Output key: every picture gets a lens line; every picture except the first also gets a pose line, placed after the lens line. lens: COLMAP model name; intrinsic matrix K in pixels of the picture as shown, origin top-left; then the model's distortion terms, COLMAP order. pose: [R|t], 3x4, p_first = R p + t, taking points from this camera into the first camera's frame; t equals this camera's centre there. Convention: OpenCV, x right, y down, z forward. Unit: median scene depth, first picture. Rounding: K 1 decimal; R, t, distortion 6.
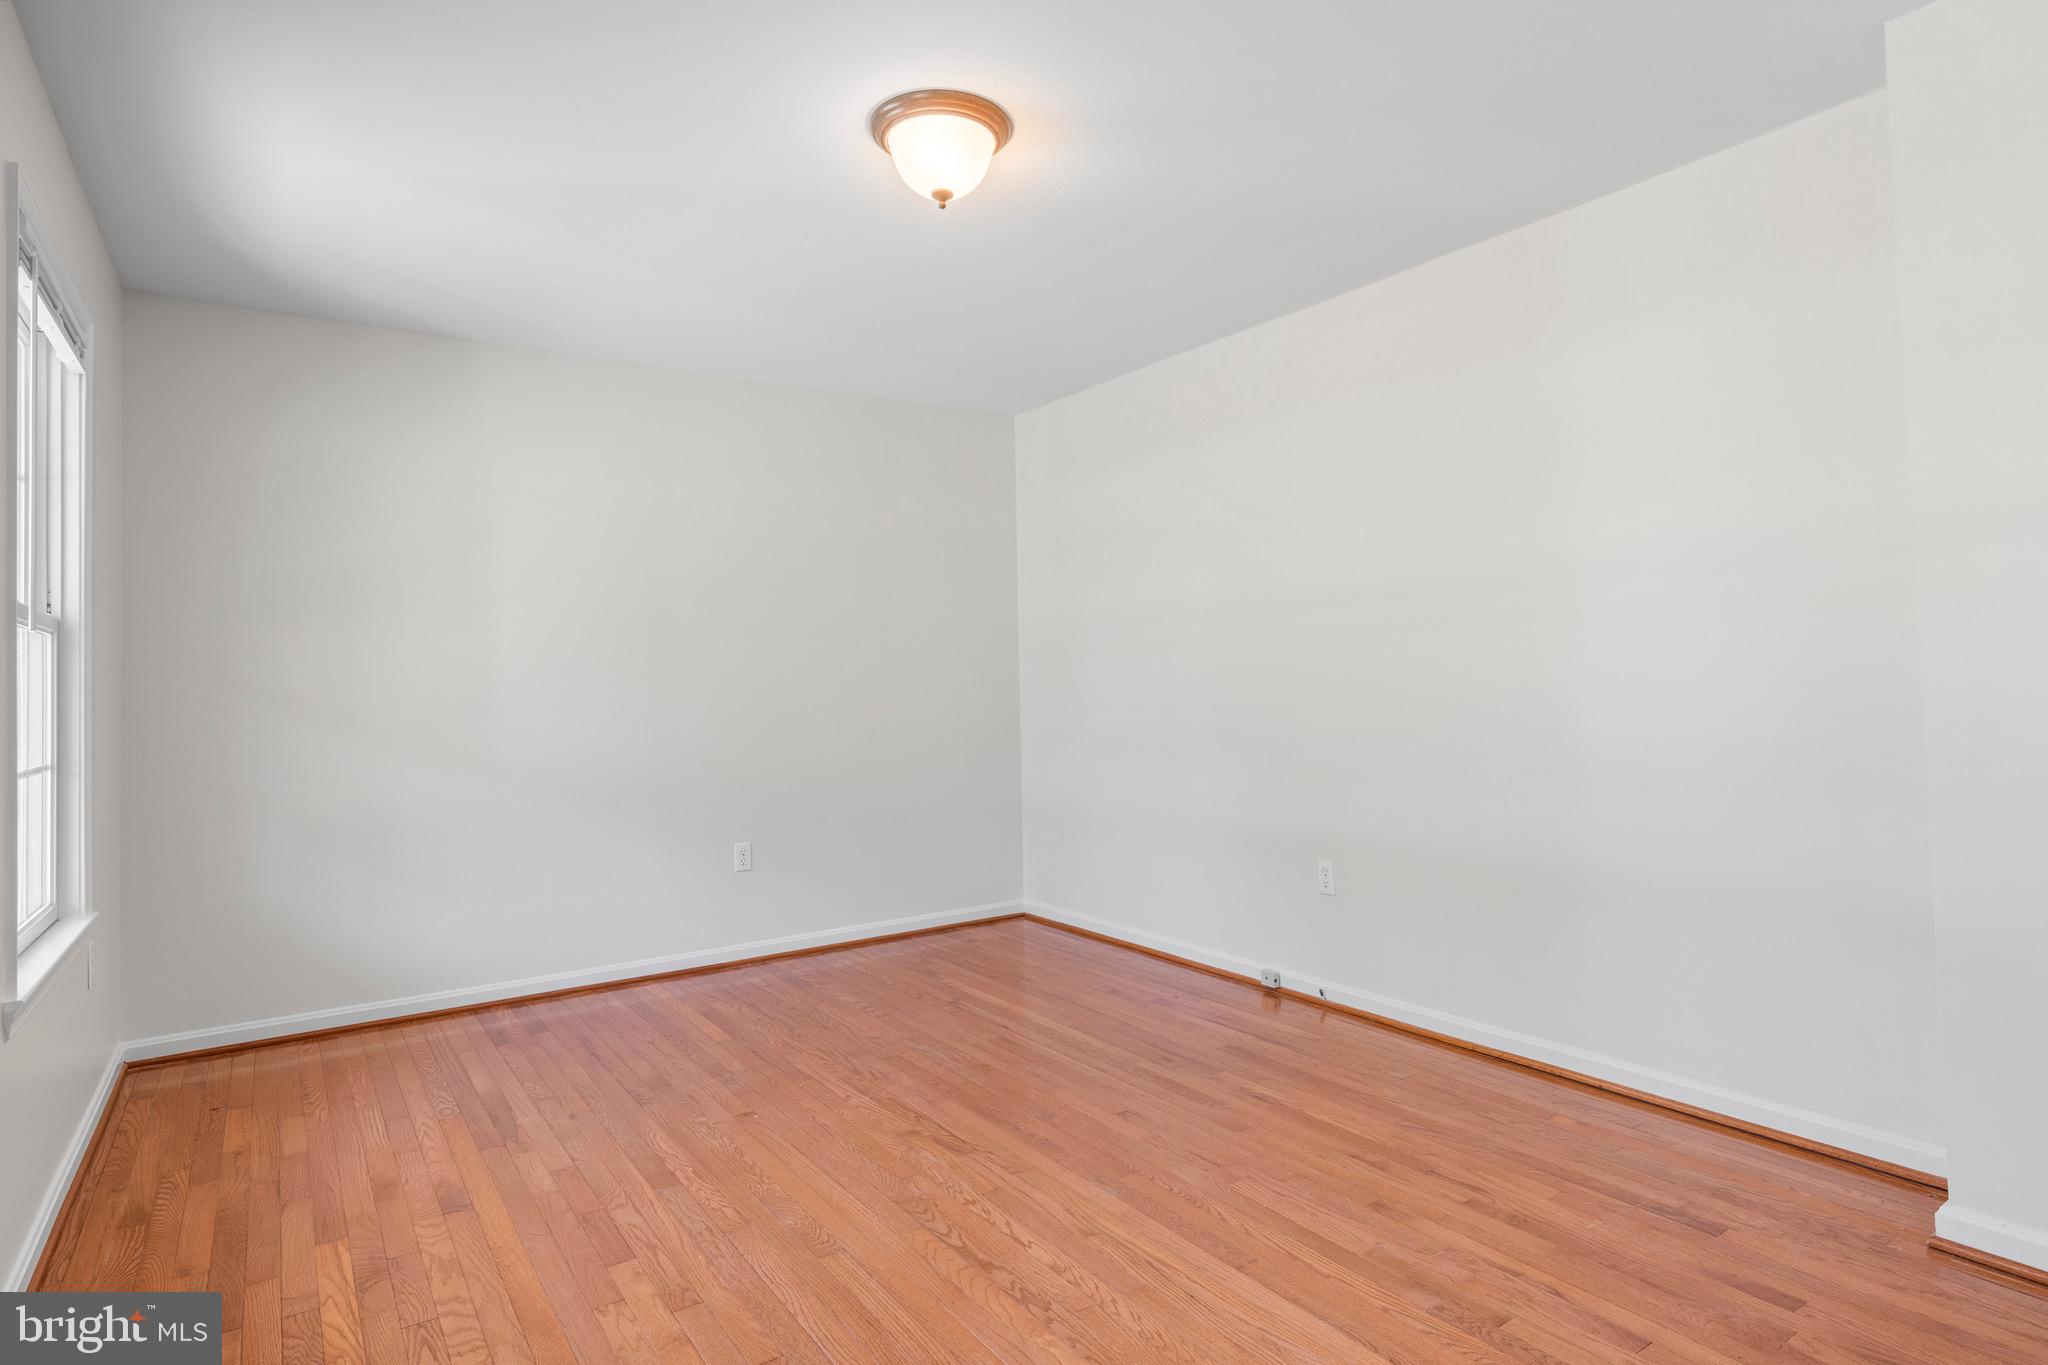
lens RADIAL K [[1061.8, 0, 1024.0], [0, 1061.8, 682.5], [0, 0, 1]] dist [0.001671, 0.000231]
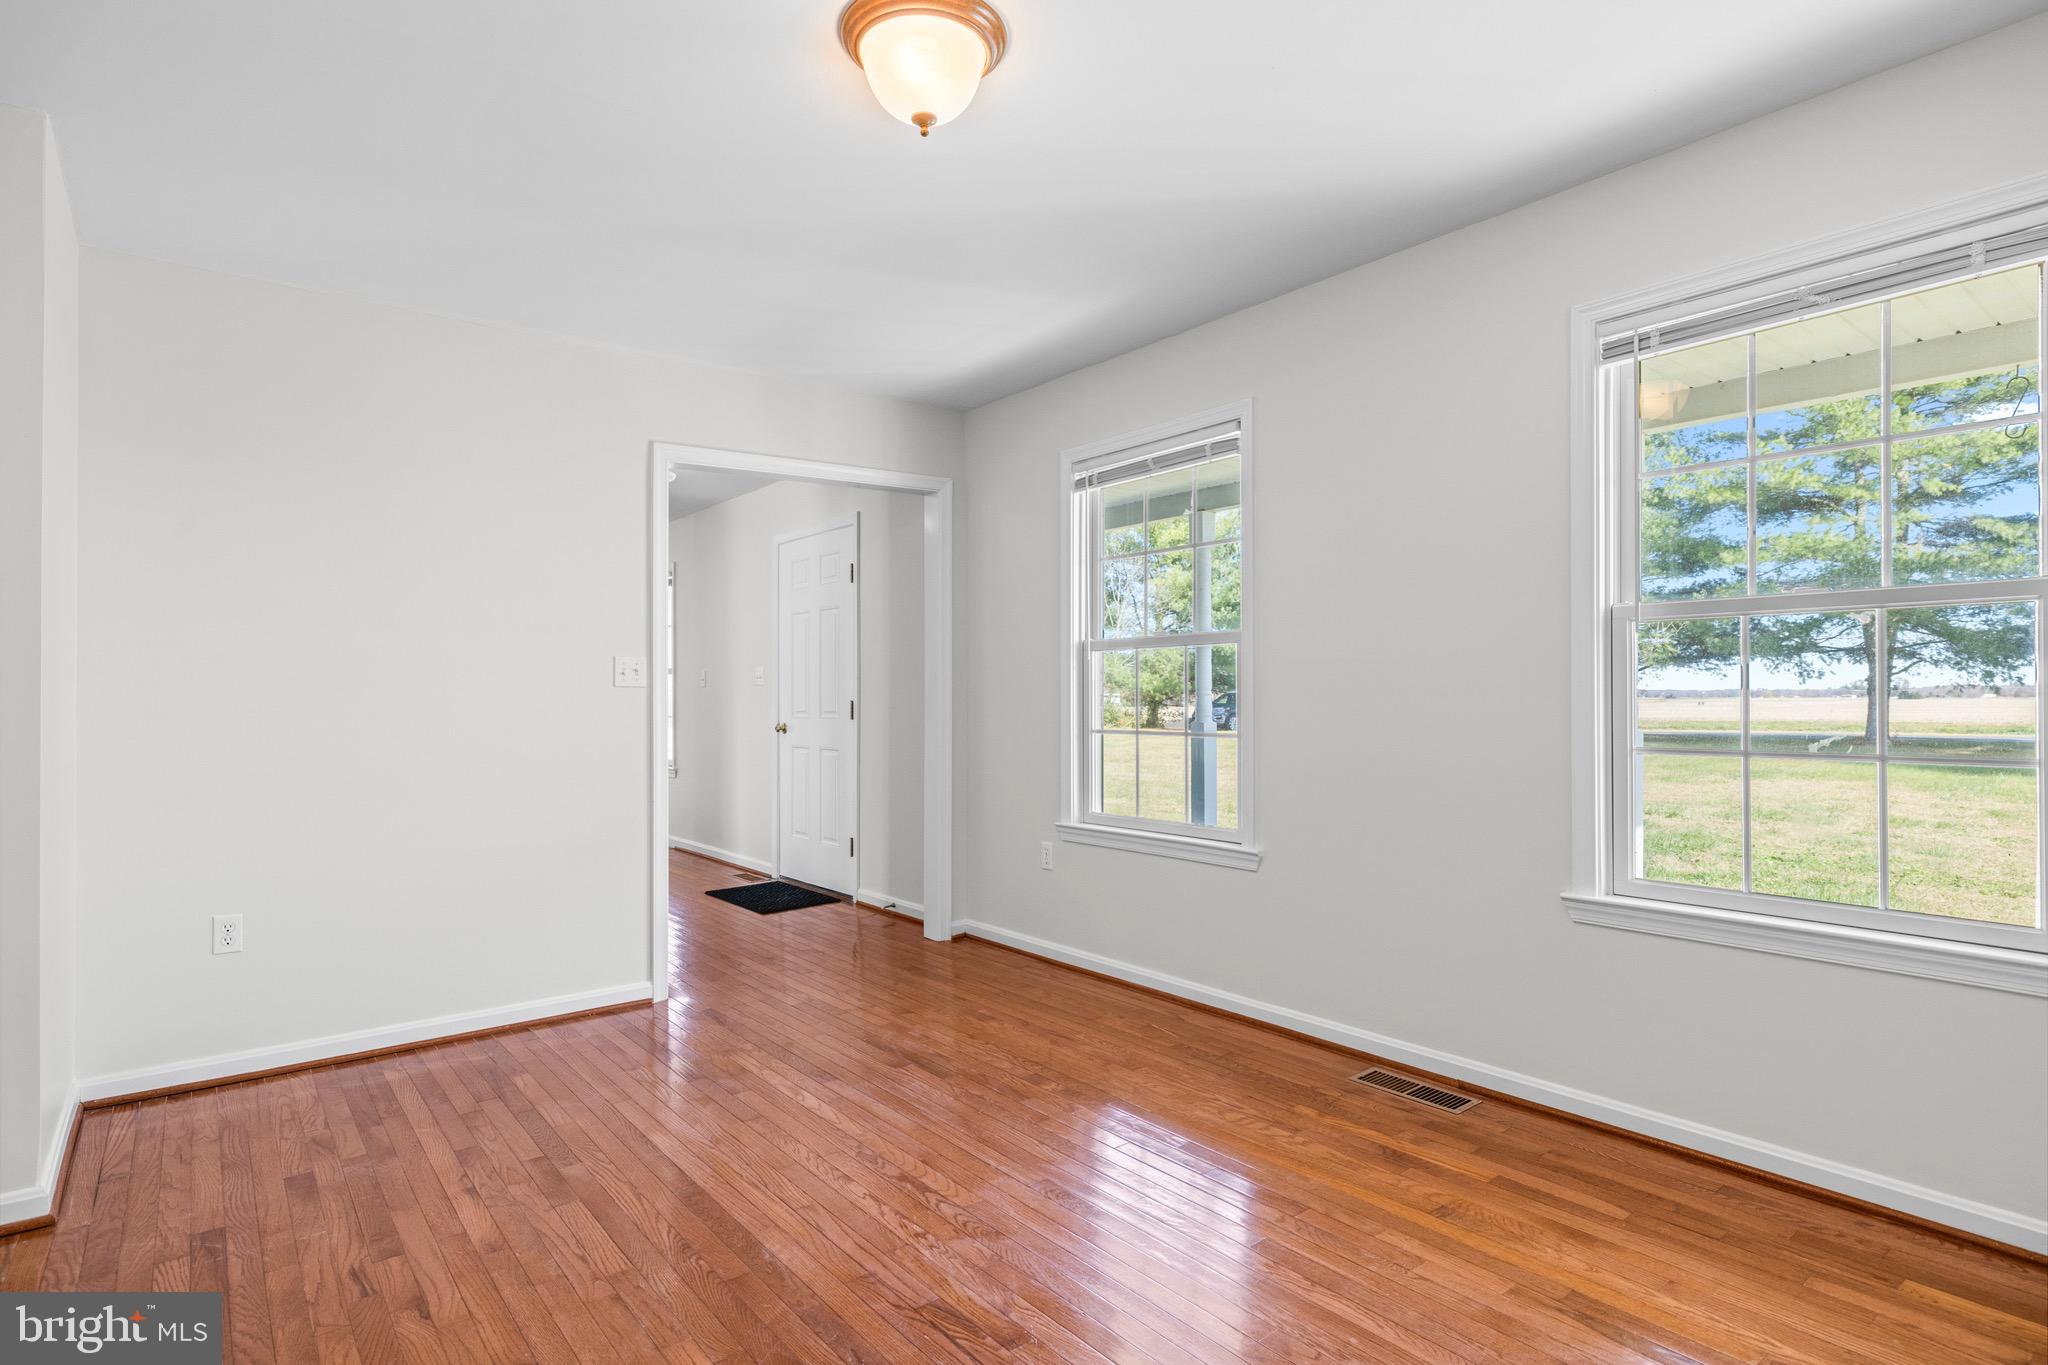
lens RADIAL K [[1061.8, 0, 1024.0], [0, 1061.8, 682.5], [0, 0, 1]] dist [0.001671, 0.000231]
pose [[-0.996641, 0.027462, -0.077148, -0.084947], [0.028826, 0.999446, -0.016617, 0.008534], [0.076648, -0.018785, -0.996881, 2.004337]]
